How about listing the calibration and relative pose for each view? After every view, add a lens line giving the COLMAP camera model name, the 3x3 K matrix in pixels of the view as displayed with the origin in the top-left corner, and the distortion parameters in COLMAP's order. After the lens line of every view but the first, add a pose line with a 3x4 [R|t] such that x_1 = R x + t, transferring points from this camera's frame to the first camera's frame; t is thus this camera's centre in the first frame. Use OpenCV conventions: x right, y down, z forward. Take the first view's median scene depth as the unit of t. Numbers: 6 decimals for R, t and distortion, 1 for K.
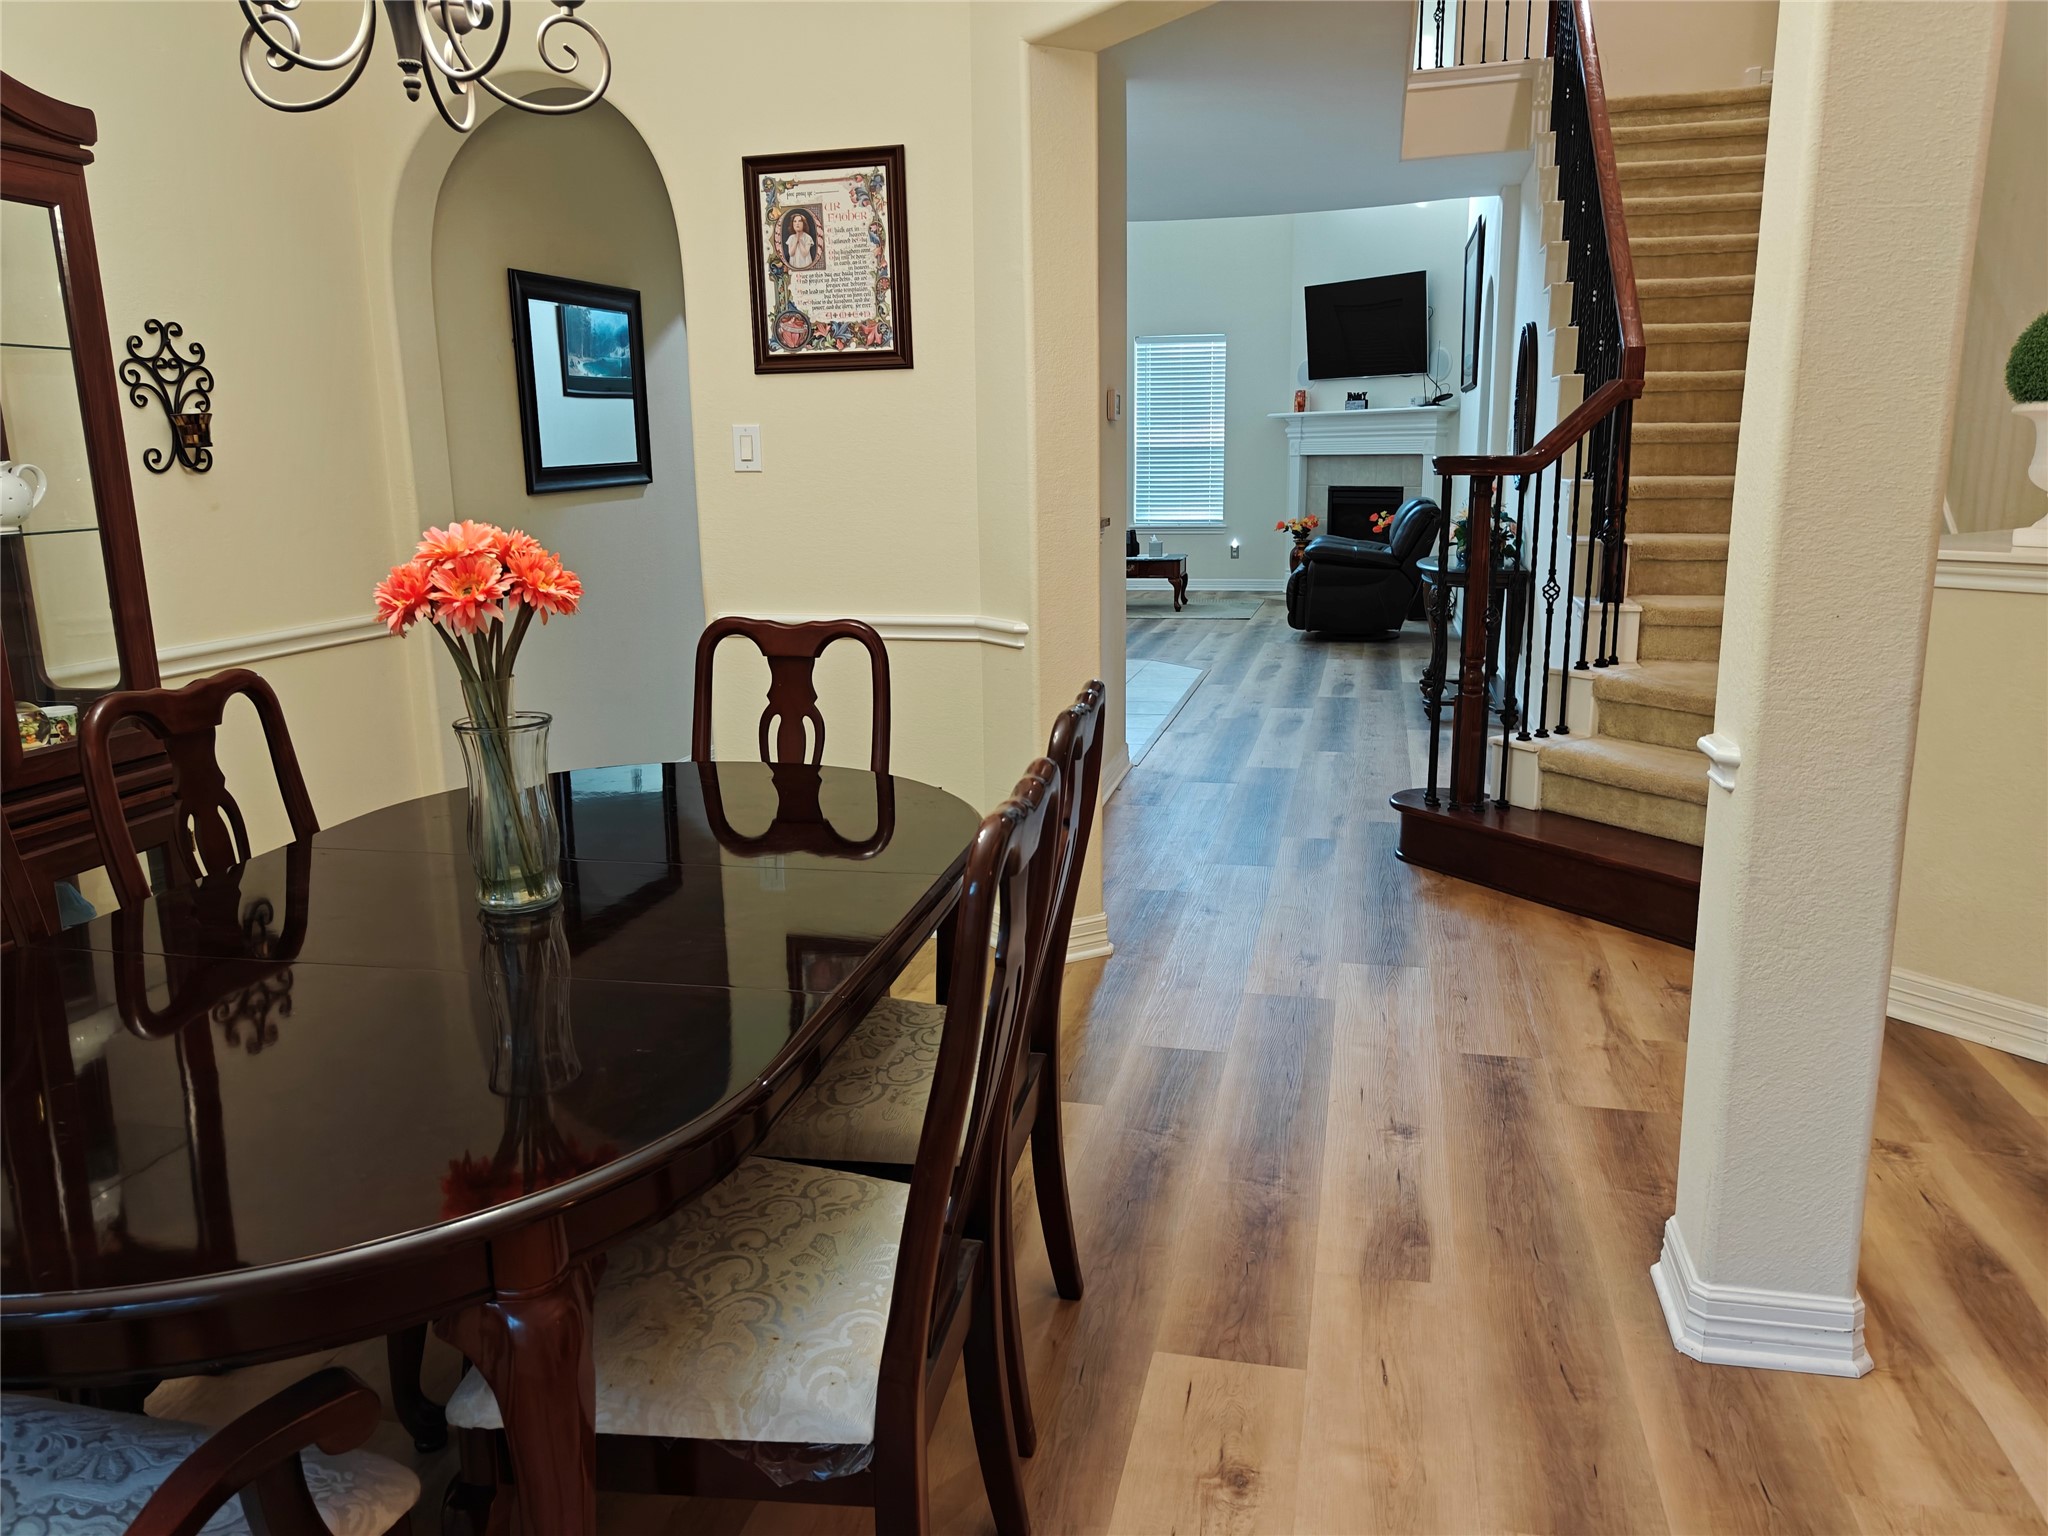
lens RADIAL K [[1449.5, 0, 1024.0], [0, 1449.5, 768.0], [0, 0, 1]] dist [0.010253, -0.002890]
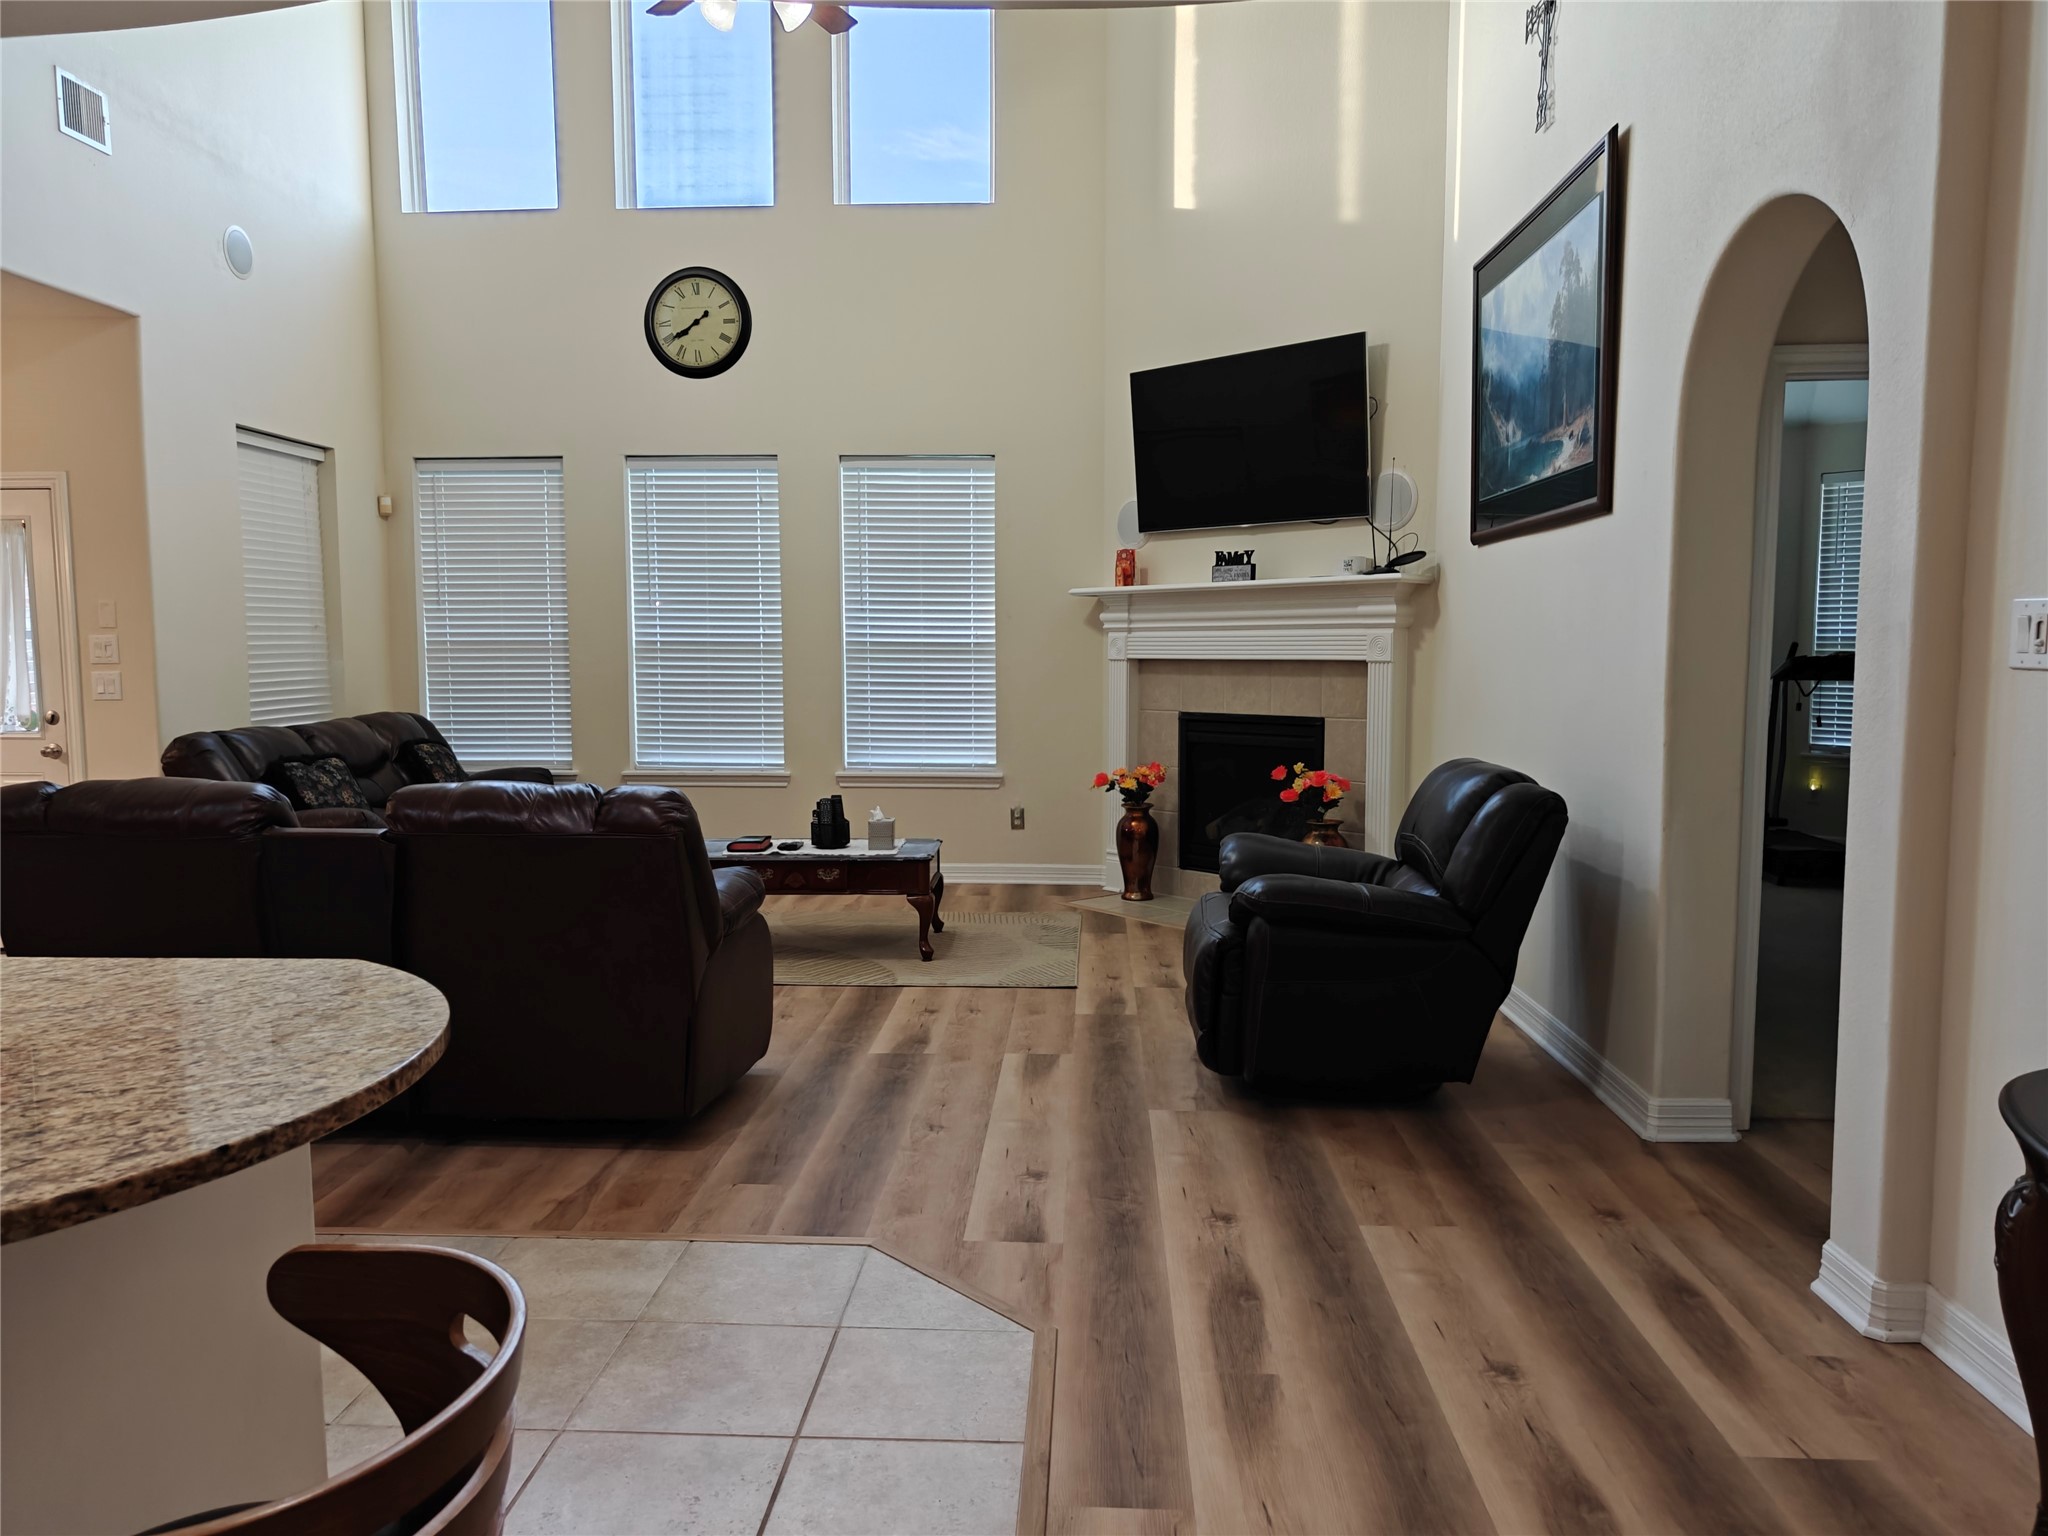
lens RADIAL K [[1434.3, 0, 1019.7], [0, 1434.3, 786.8], [0, 0, 1]] dist [0.006387, -0.005952]
pose [[0.983103, -0.002649, 0.183035, 0.156647], [0.024158, 0.993028, -0.115380, -0.366352], [-0.181453, 0.117852, 0.976312, 1.668781]]
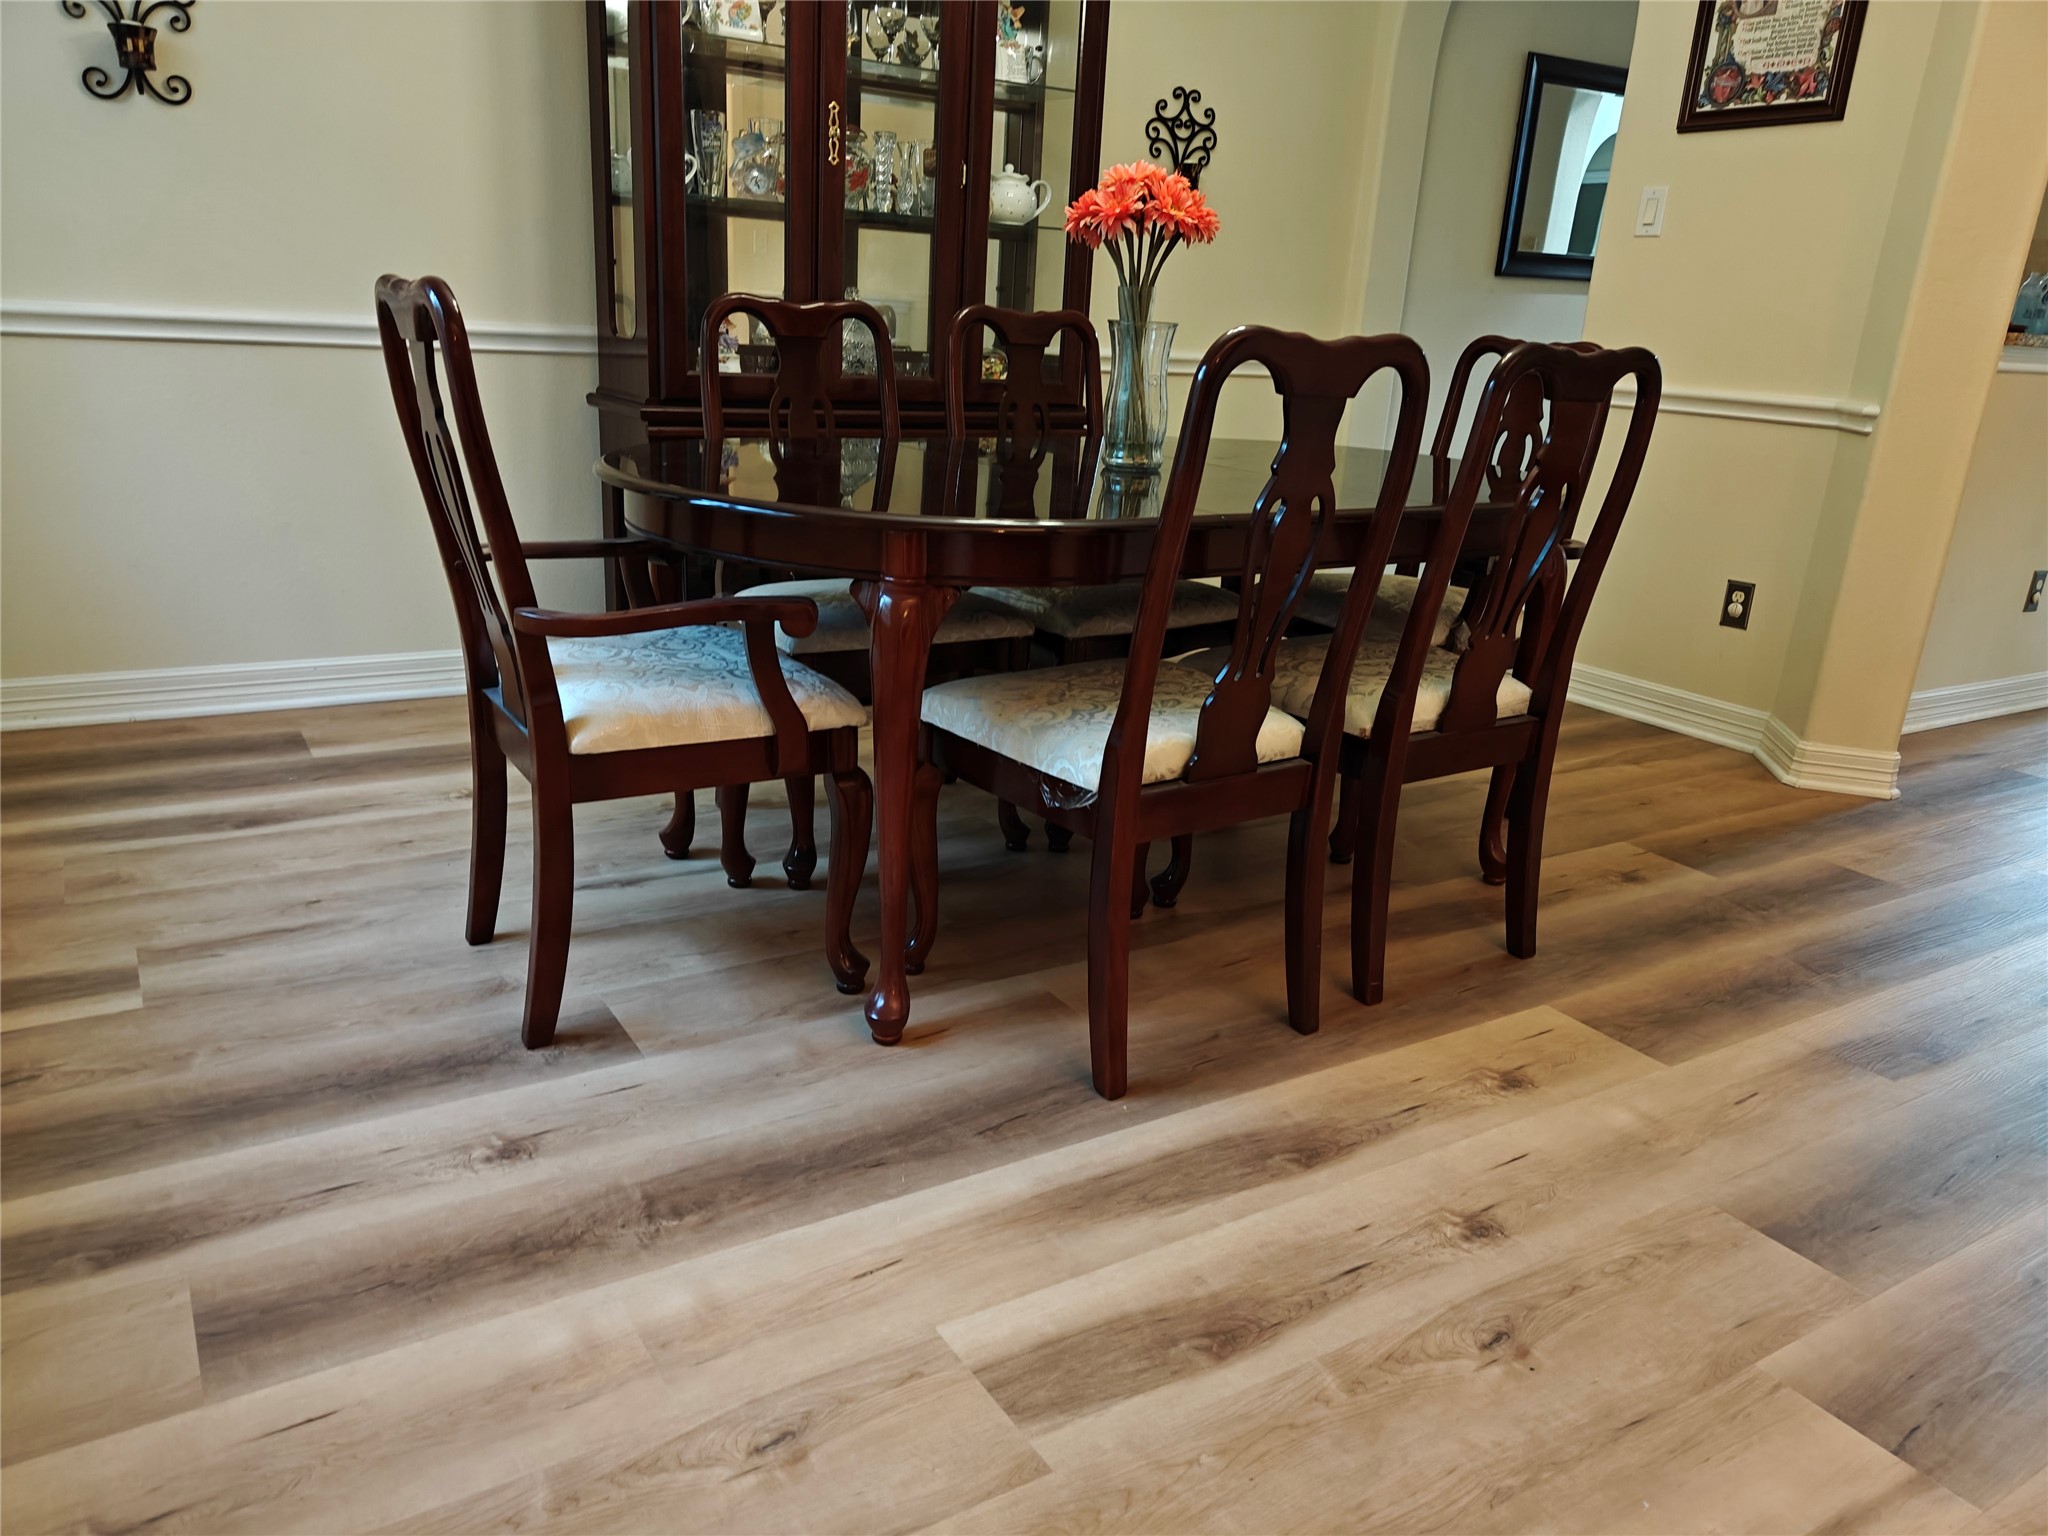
lens RADIAL K [[1442.7, 0, 1032.9], [0, 1442.7, 776.1], [0, 0, 1]] dist [0.027125, -0.008567]
pose [[0.712608, 0.269952, -0.647546, 0.273027], [-0.215004, 0.962626, 0.164698, 0.085461], [0.667805, 0.021860, 0.744015, -0.027875]]
